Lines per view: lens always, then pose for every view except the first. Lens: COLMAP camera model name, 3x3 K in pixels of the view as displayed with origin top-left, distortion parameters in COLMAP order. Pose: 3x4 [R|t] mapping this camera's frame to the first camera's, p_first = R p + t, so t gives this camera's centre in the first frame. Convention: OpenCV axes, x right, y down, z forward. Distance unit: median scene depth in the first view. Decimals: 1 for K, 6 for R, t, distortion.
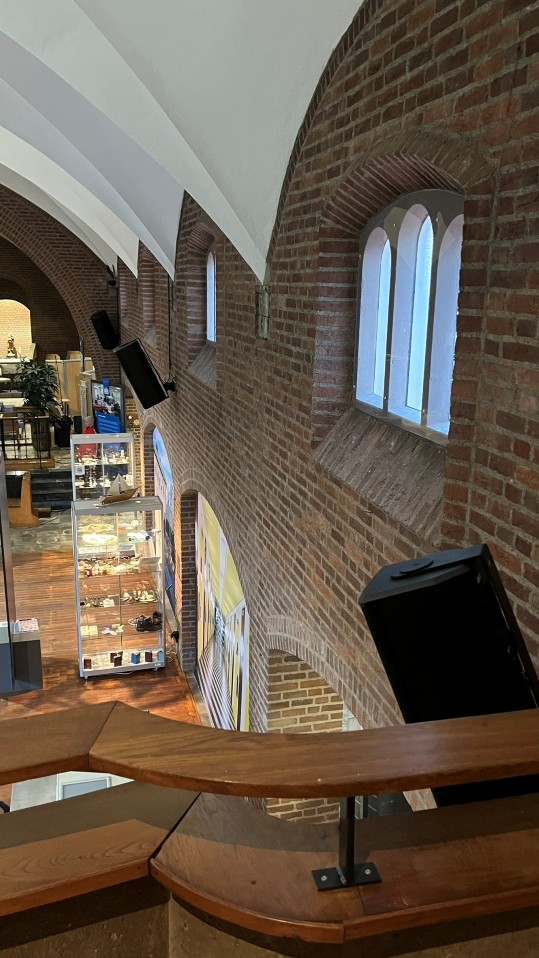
lens RADIAL K [[798.0, 0, 268.9], [0, 798.0, 478.9], [0, 0, 1]] dist [0.057477, -0.067020]
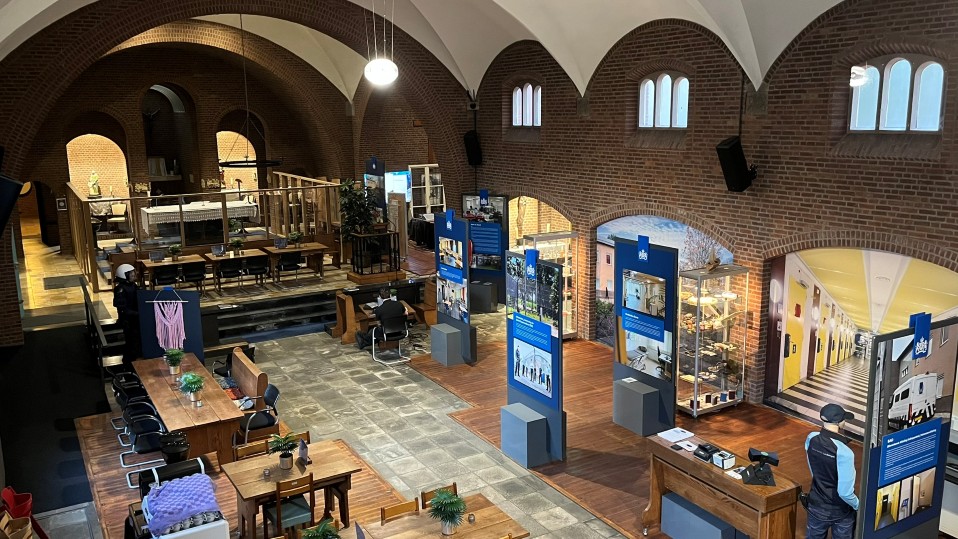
lens RADIAL K [[798.0, 0, 469.2], [0, 798.0, 269.1], [0, 0, 1]] dist [0.057477, -0.067020]
pose [[0.961445, -0.079739, 0.263184, -3.064037], [0.092942, 0.994943, -0.038082, 0.141105], [-0.258816, 0.061074, 0.963994, -0.346455]]
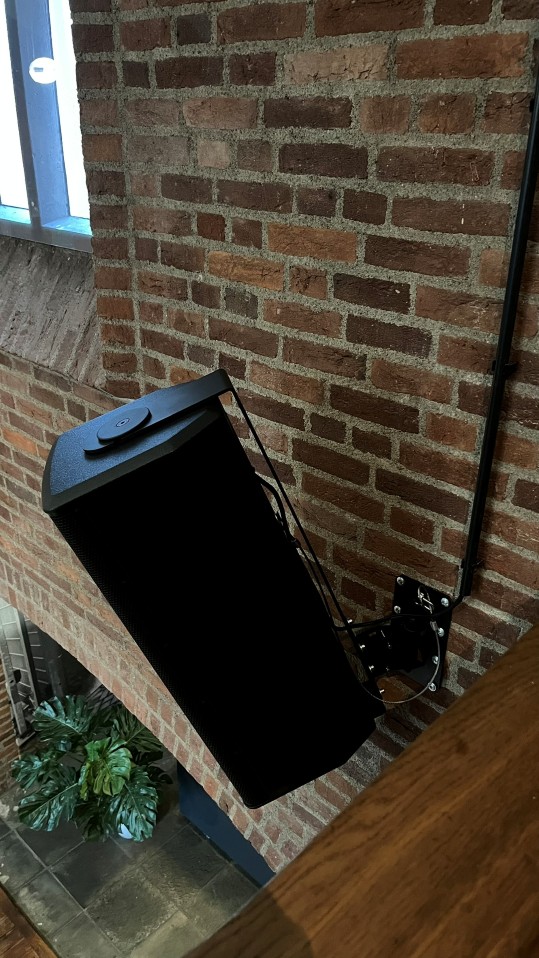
lens RADIAL K [[728.9, 0, 276.4], [0, 728.9, 471.7], [0, 0, 1]] dist [0.015687, -0.016742]
pose [[0.844581, -0.236778, 0.480229, 0.007876], [0.130535, 0.960899, 0.244200, 0.017583], [-0.519273, -0.143560, 0.842465, 0.360736]]
